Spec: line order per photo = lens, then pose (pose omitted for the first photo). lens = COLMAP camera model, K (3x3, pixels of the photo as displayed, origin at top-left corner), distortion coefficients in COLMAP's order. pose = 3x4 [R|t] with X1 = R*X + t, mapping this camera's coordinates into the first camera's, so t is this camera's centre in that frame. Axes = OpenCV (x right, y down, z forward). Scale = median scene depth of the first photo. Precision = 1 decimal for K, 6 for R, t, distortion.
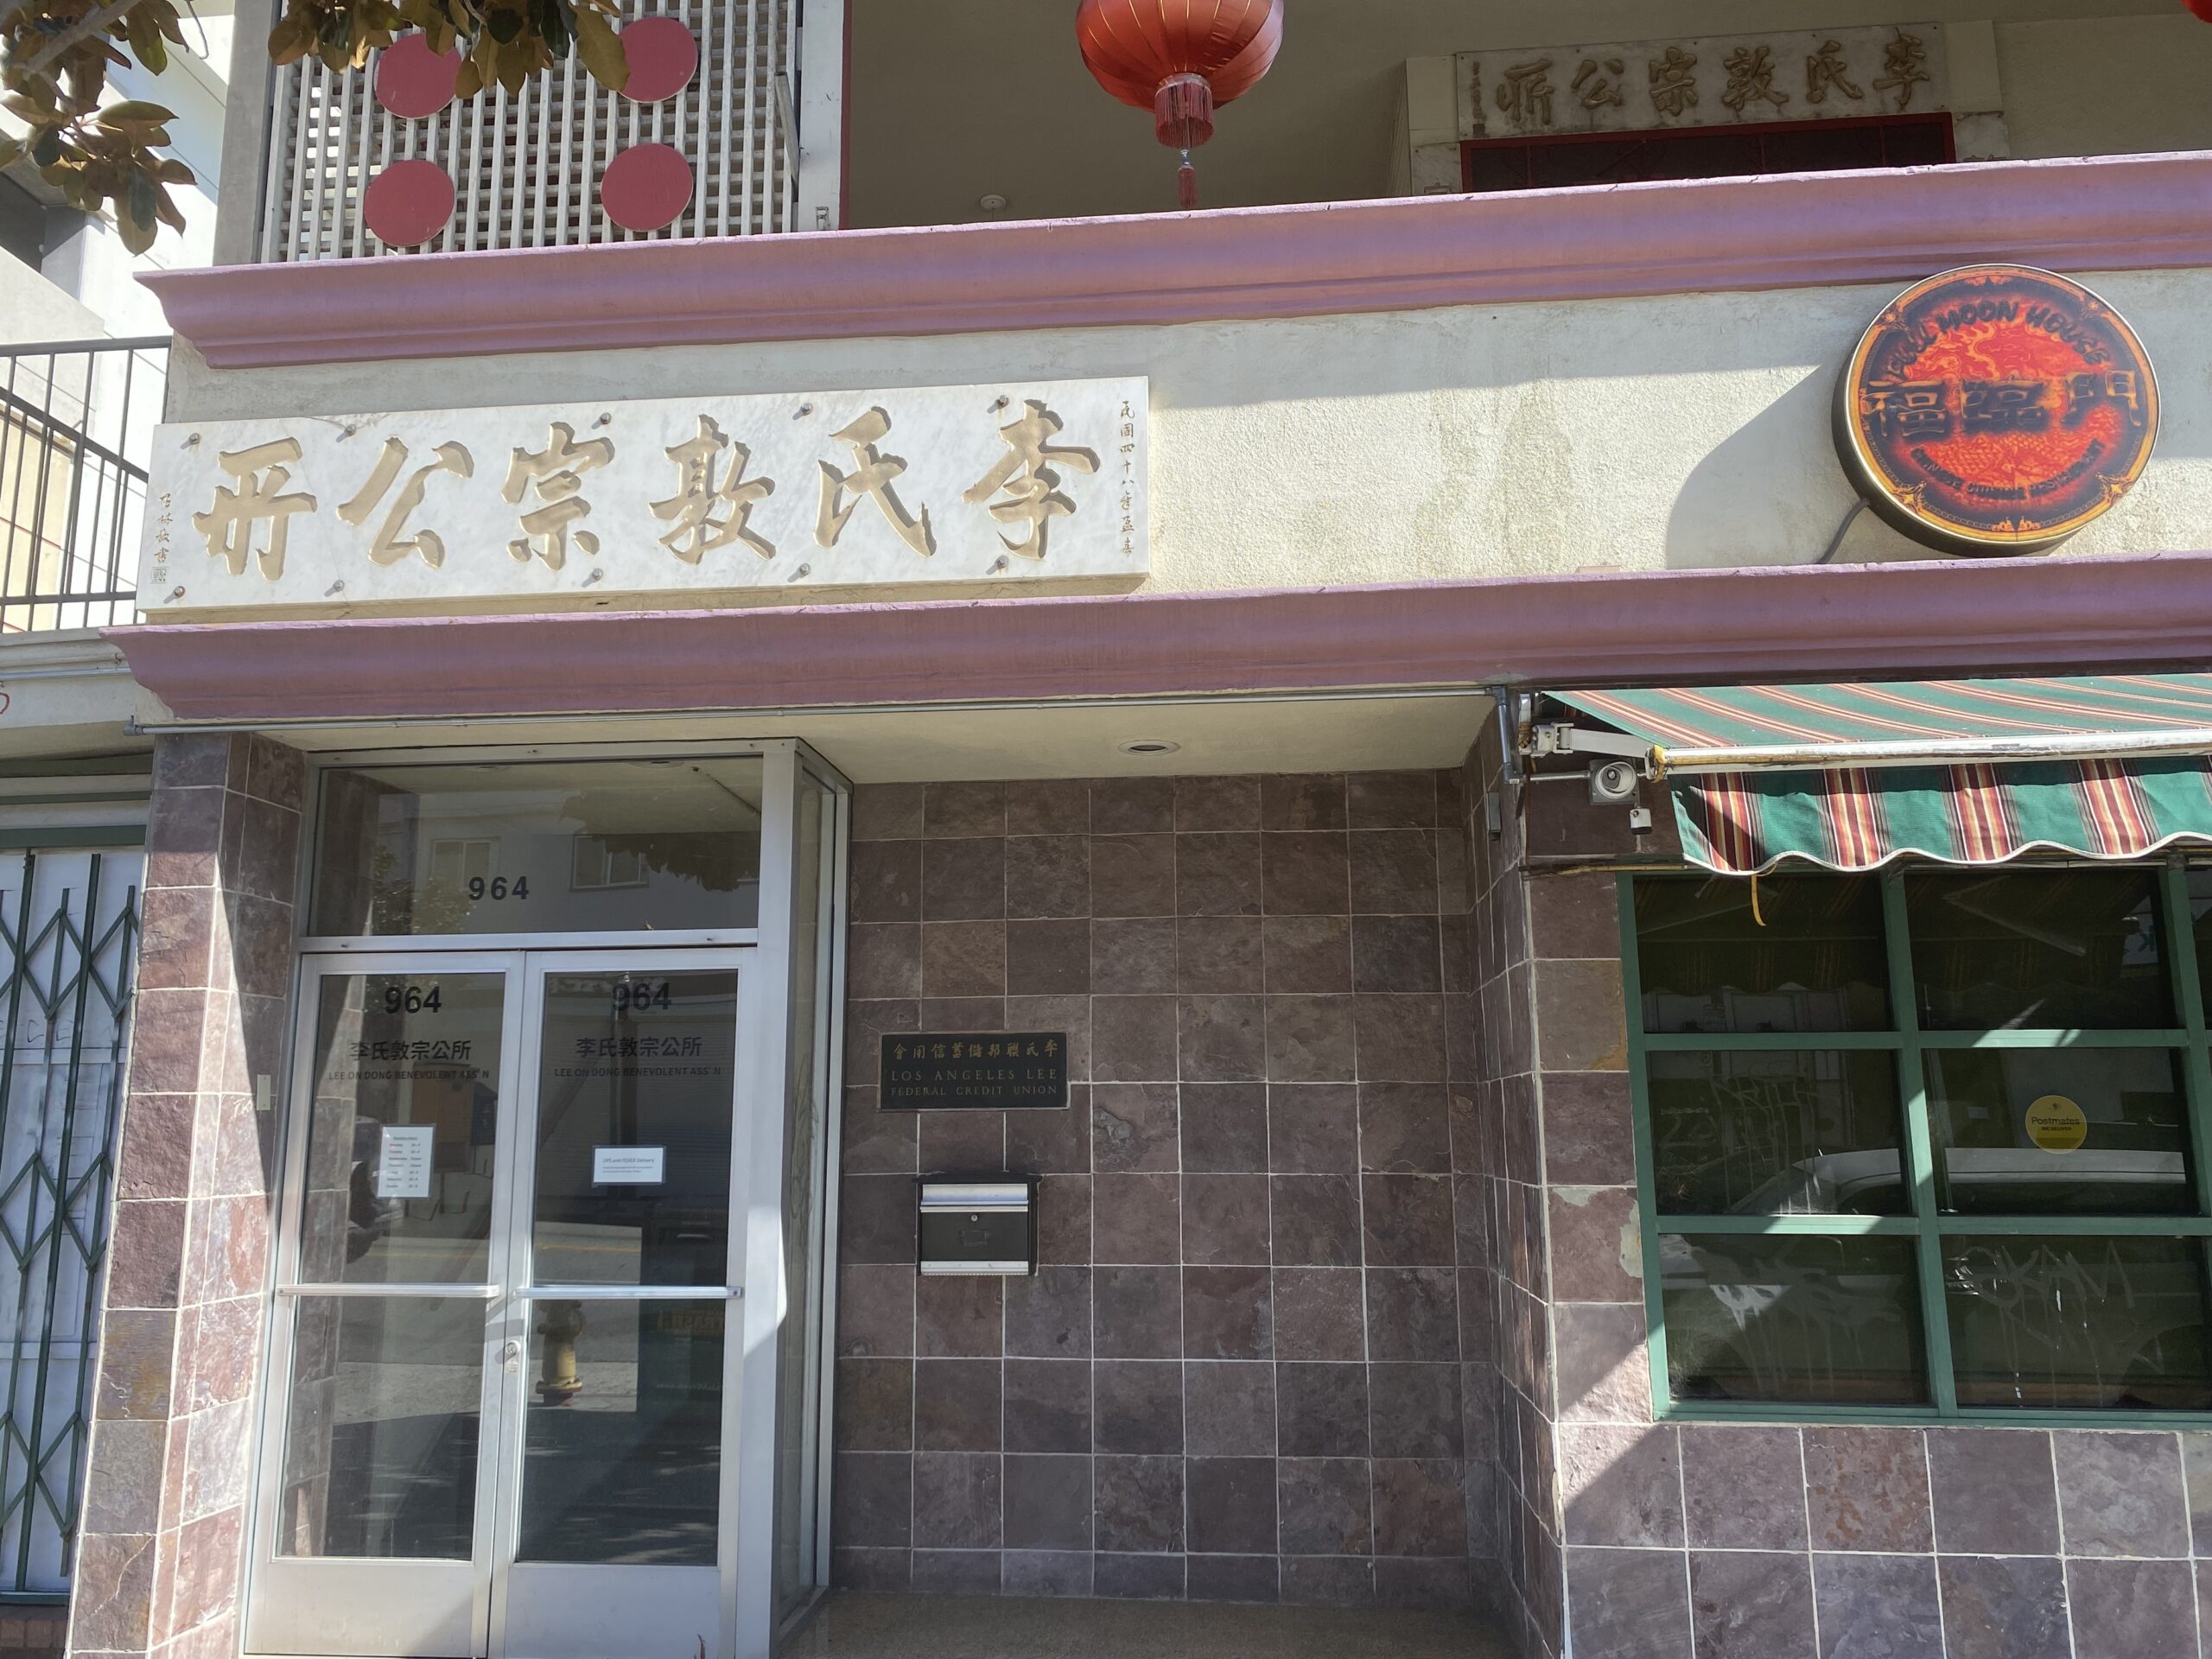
lens RADIAL K [[1685.0, 0, 1106.0], [0, 1685.0, 829.5], [0, 0, 1]] dist [0.013665, -0.009372]
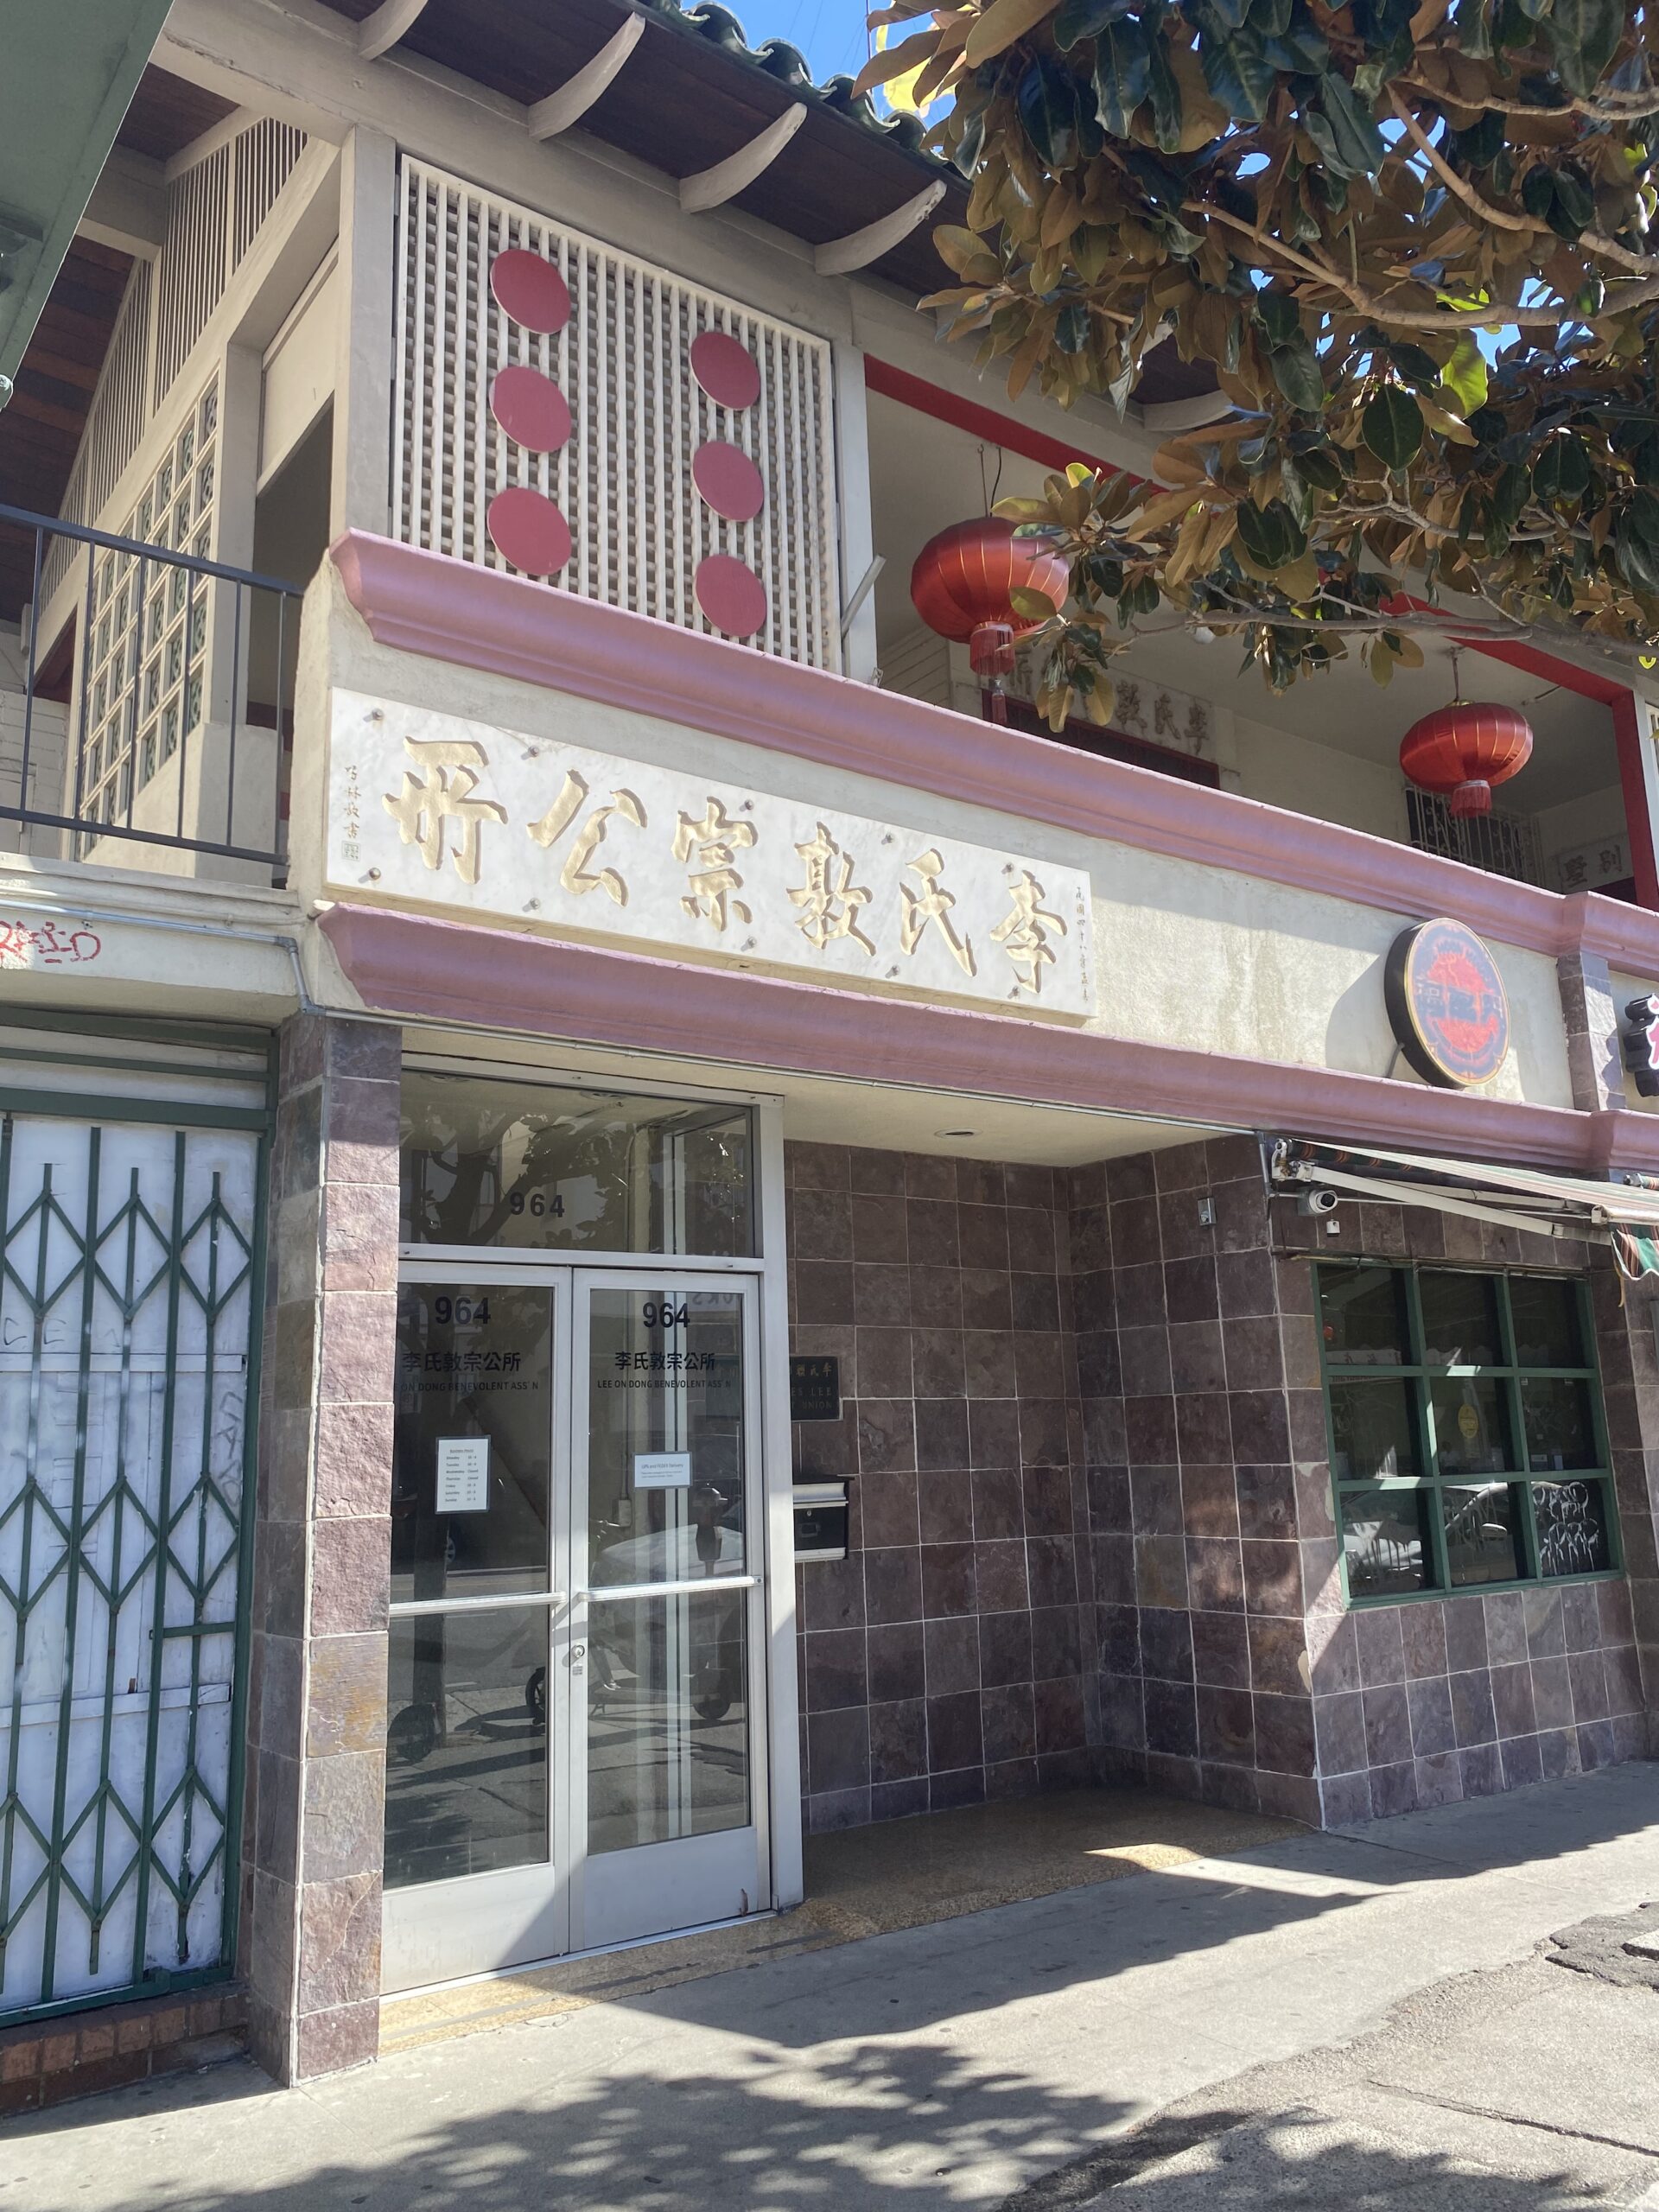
lens RADIAL K [[1717.3, 0, 826.4], [0, 1717.3, 1086.4], [0, 0, 1]] dist [0.013240, -0.003943]
pose [[0.738187, 0.123262, 0.663240, -0.944972], [-0.095269, 0.992360, -0.078394, 0.028494], [-0.667836, -0.005317, 0.744290, 0.103281]]
